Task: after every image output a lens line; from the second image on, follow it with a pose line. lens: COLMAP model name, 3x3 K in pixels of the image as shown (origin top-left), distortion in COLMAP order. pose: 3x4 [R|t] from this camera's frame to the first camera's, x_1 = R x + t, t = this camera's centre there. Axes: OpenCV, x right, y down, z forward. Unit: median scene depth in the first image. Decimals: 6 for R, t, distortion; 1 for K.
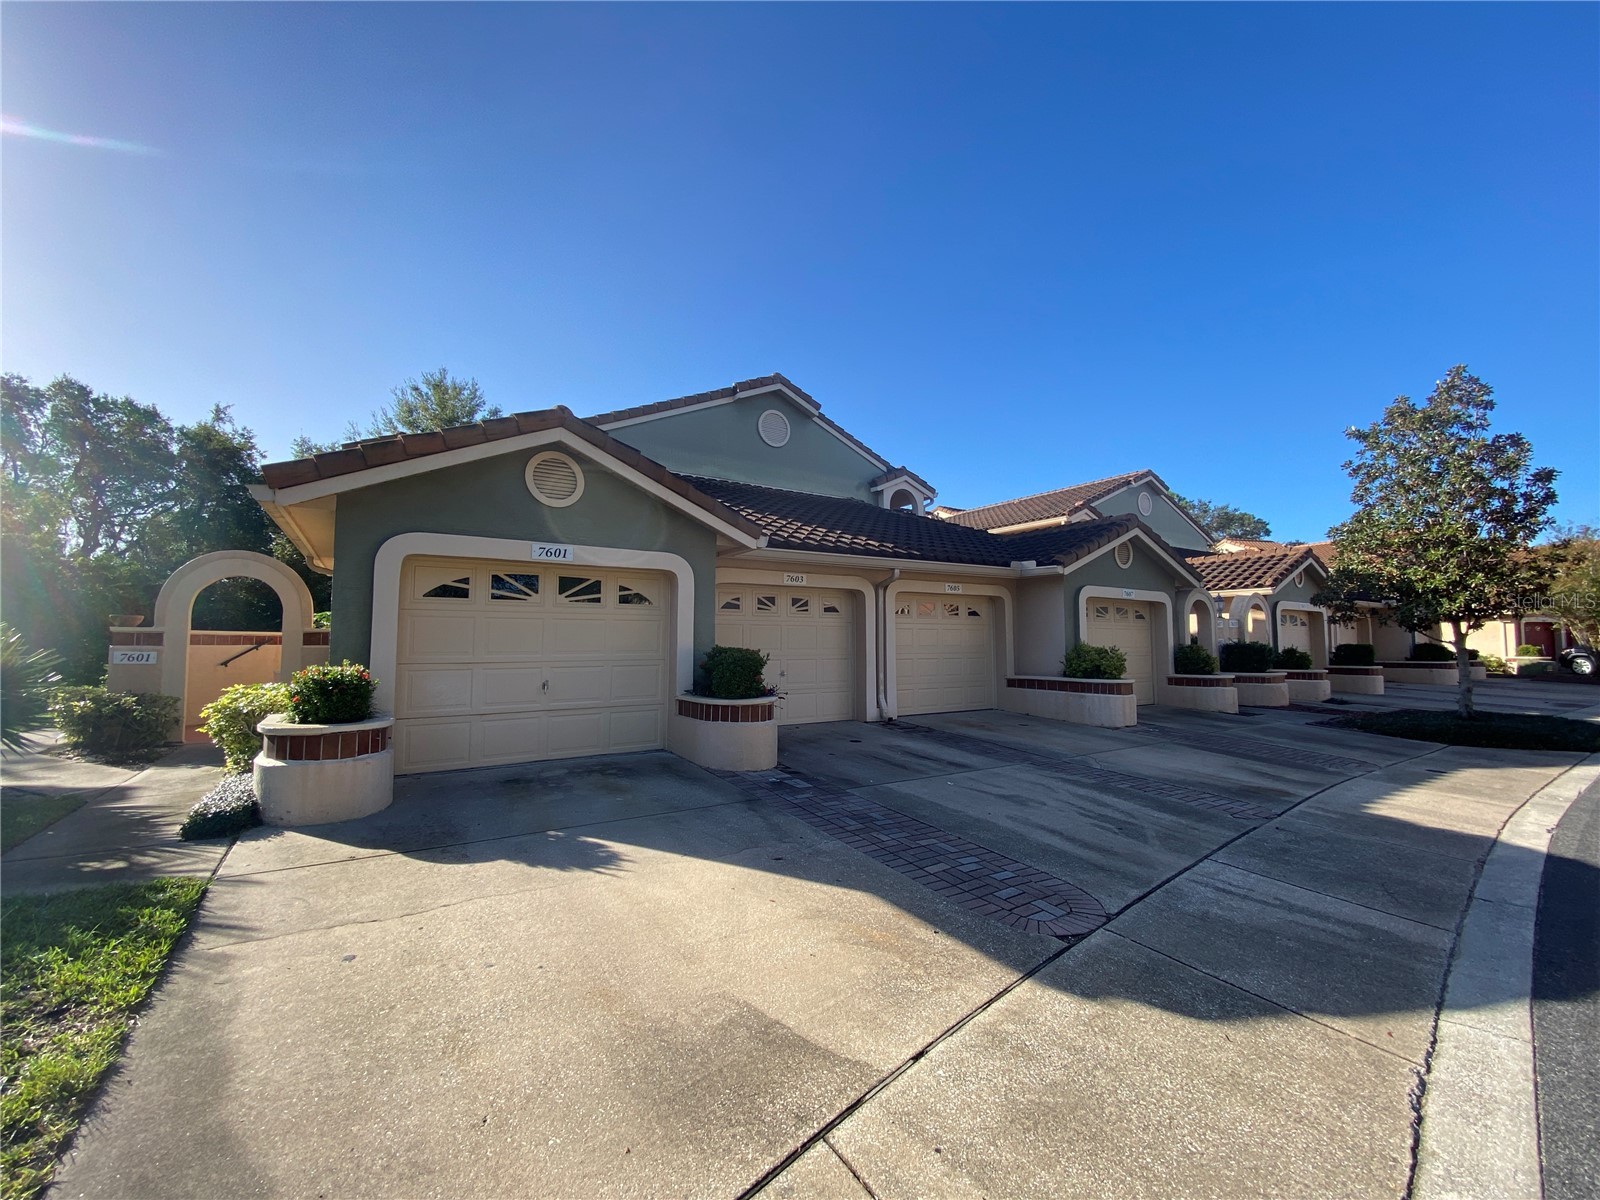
lens RADIAL K [[691.6, 0, 799.5], [0, 691.6, 600.5], [0, 0, 1]] dist [-0.001575, -0.008750]
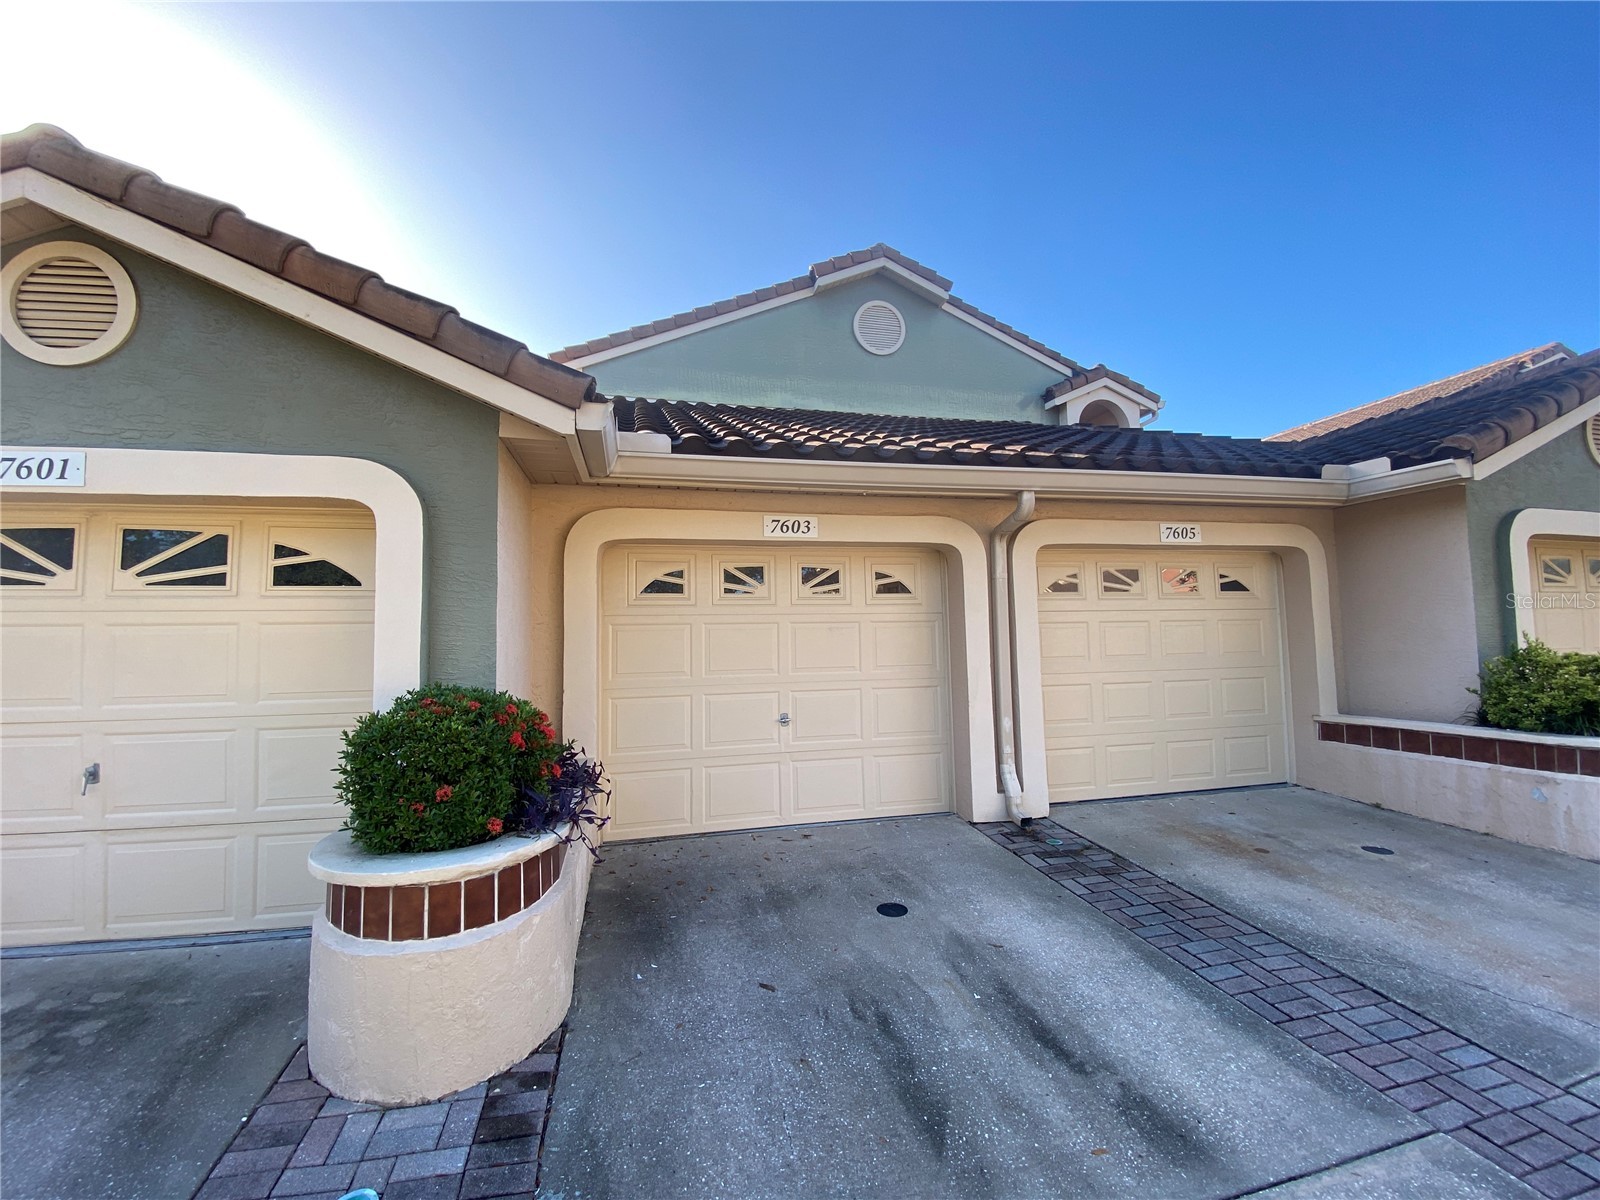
lens RADIAL K [[691.6, 0, 786.4], [0, 691.6, 588.5], [0, 0, 1]] dist [-0.001575, -0.008750]
pose [[0.939484, -0.043582, -0.339808, 0.131975], [0.039384, 0.999039, -0.019242, 0.018575], [0.340320, 0.004695, 0.940298, 0.471347]]
